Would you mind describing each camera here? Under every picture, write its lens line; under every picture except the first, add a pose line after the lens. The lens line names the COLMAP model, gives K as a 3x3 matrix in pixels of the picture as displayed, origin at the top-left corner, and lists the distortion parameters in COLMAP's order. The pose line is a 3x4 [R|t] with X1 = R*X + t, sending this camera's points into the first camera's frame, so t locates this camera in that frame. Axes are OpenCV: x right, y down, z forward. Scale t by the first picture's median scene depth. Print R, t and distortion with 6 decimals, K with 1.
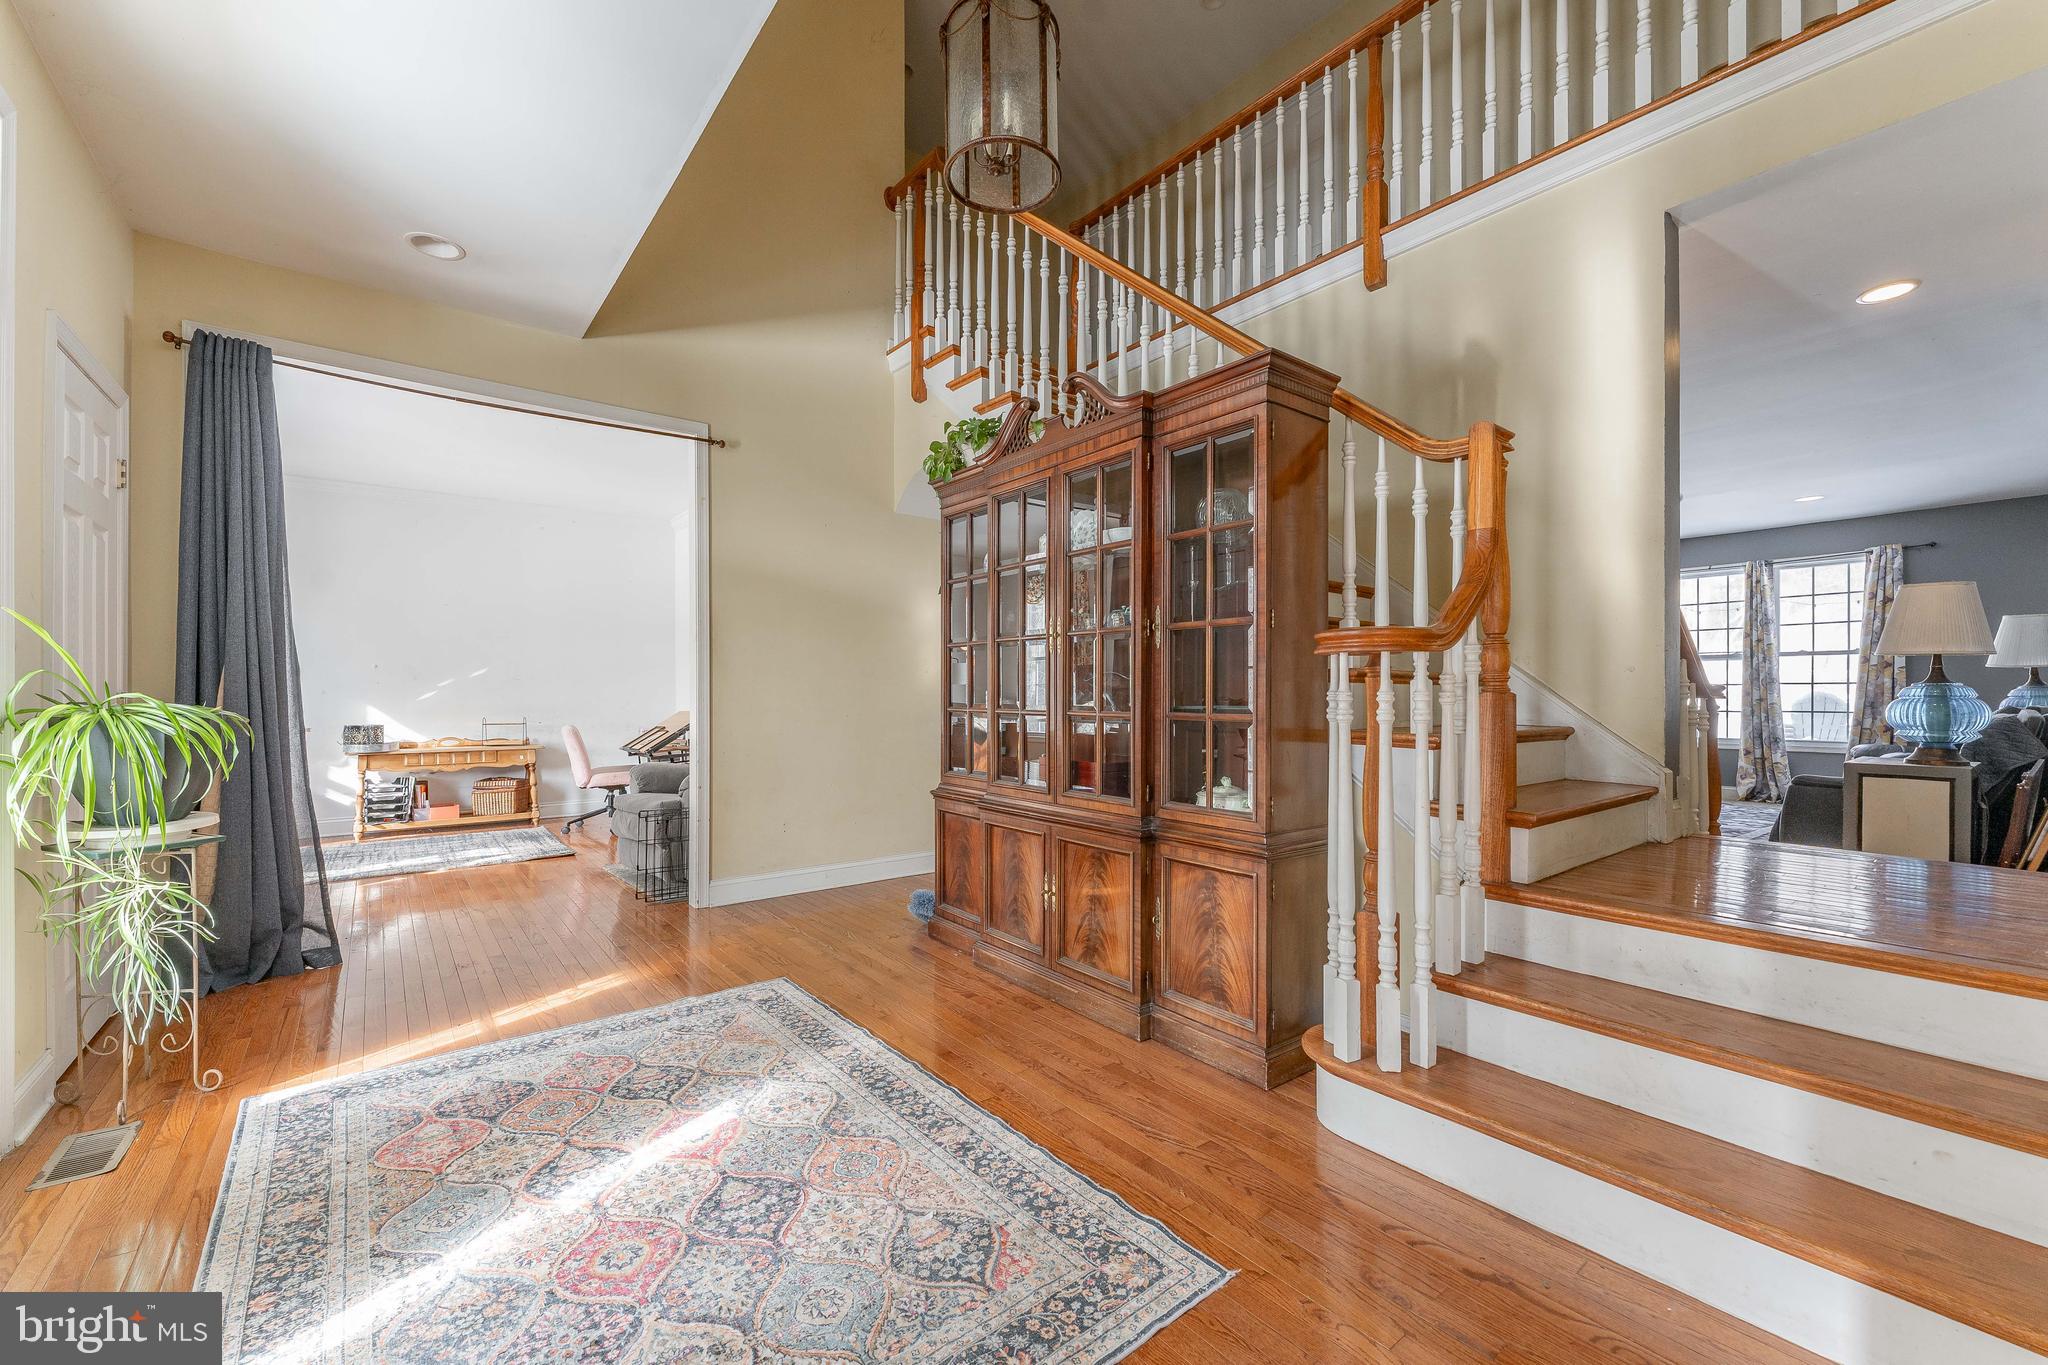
lens RADIAL K [[816.3, 0, 1016.5], [0, 816.3, 688.1], [0, 0, 1]] dist [0.000778, 0.000045]
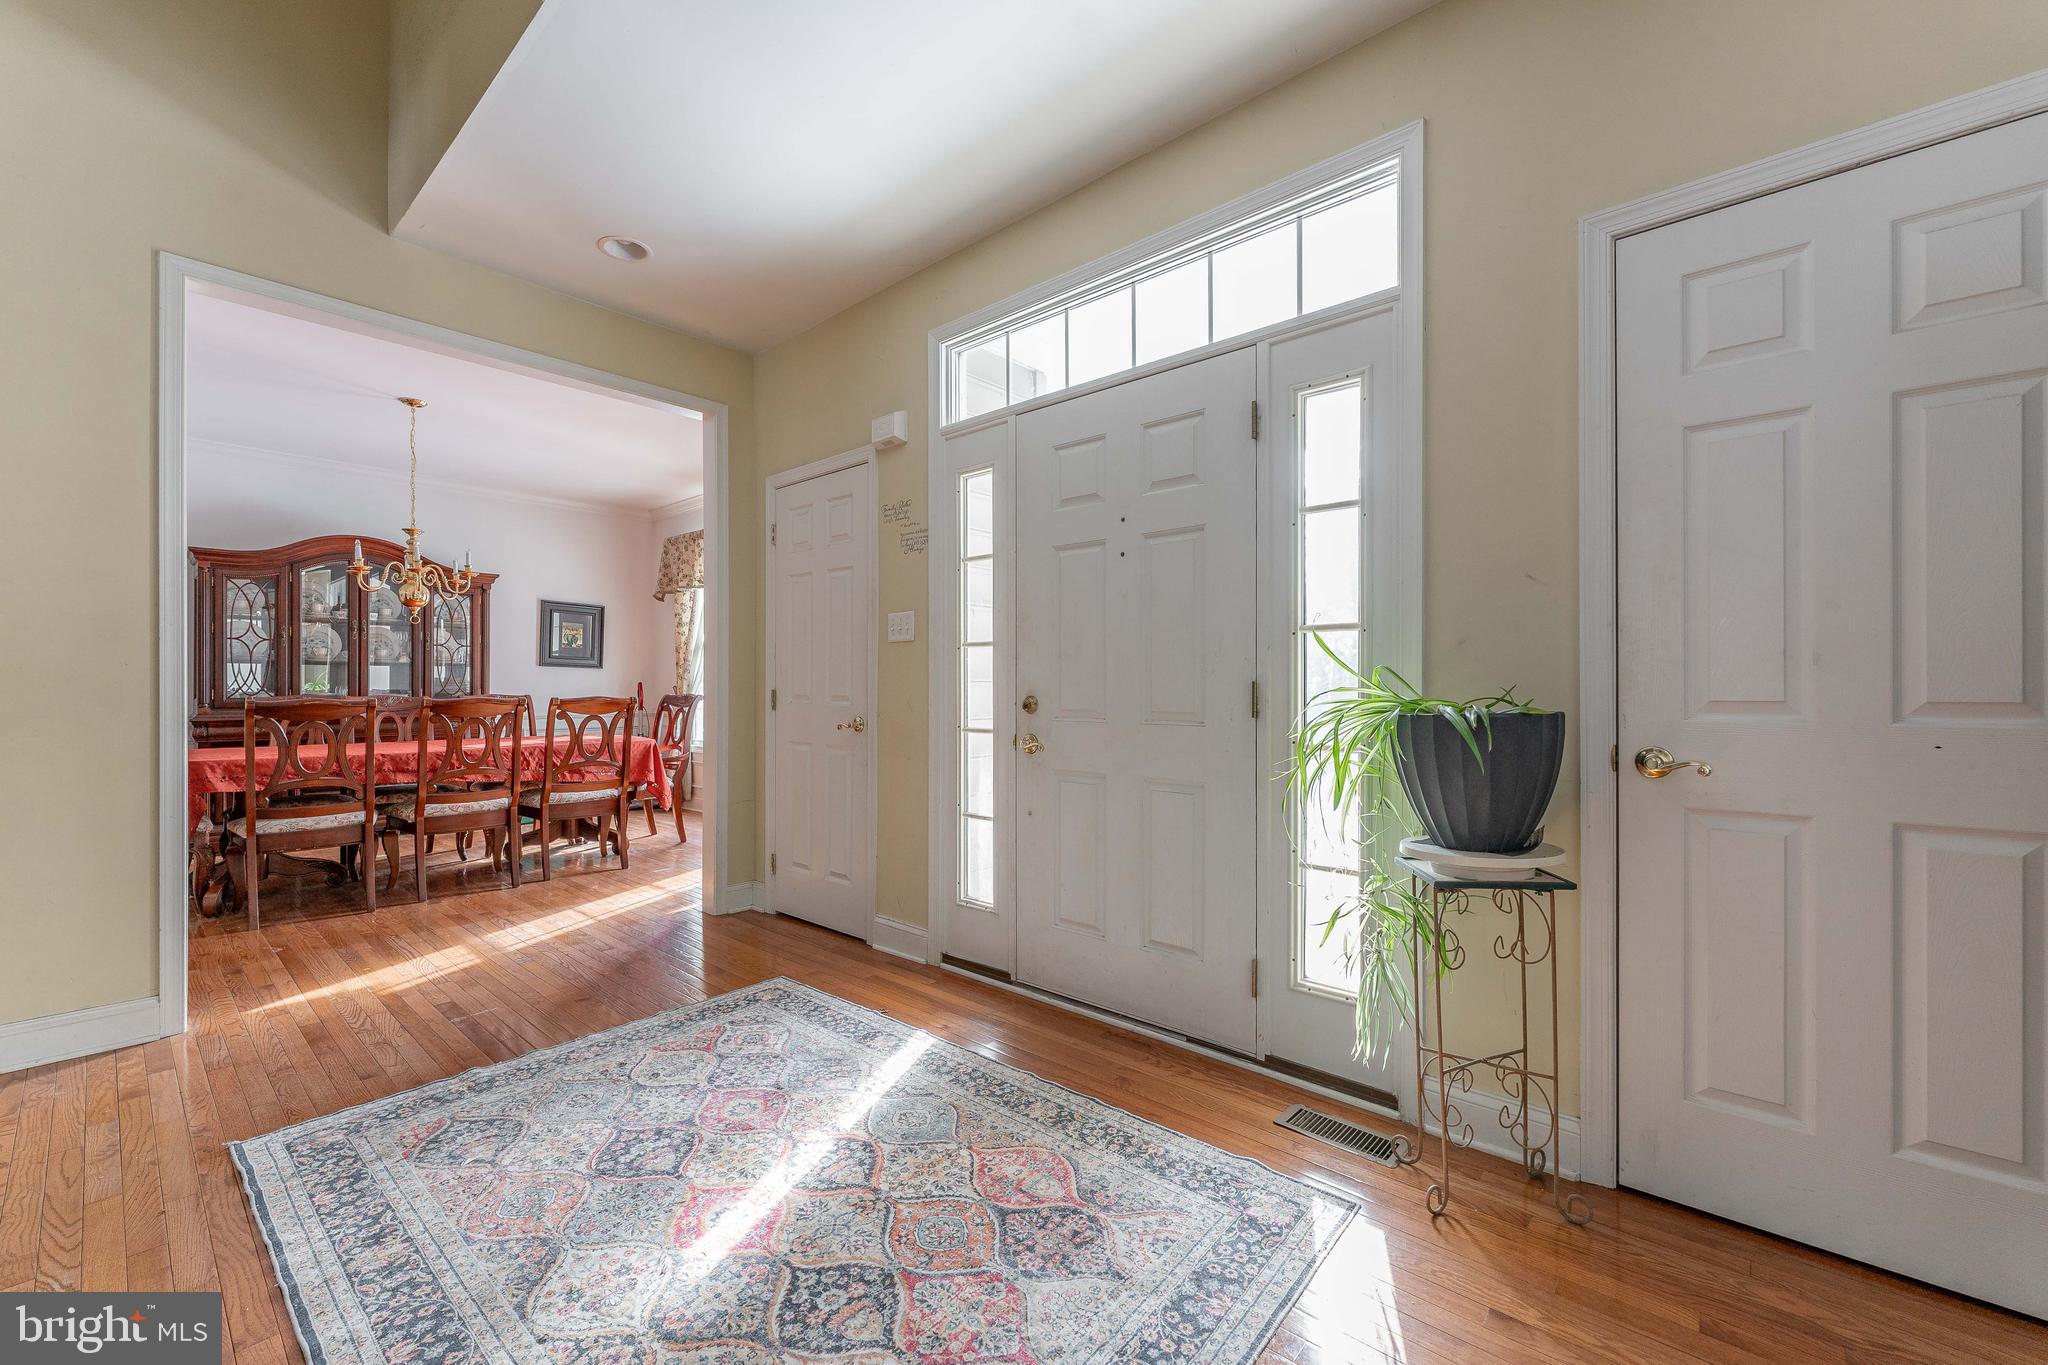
lens RADIAL K [[816.3, 0, 1016.5], [0, 816.3, 688.1], [0, 0, 1]] dist [0.000778, 0.000045]
pose [[-0.982499, 0.003493, -0.186235, -0.591311], [0.004955, 0.999960, -0.007382, 0.018984], [0.186202, -0.008176, -0.982478, 2.095070]]
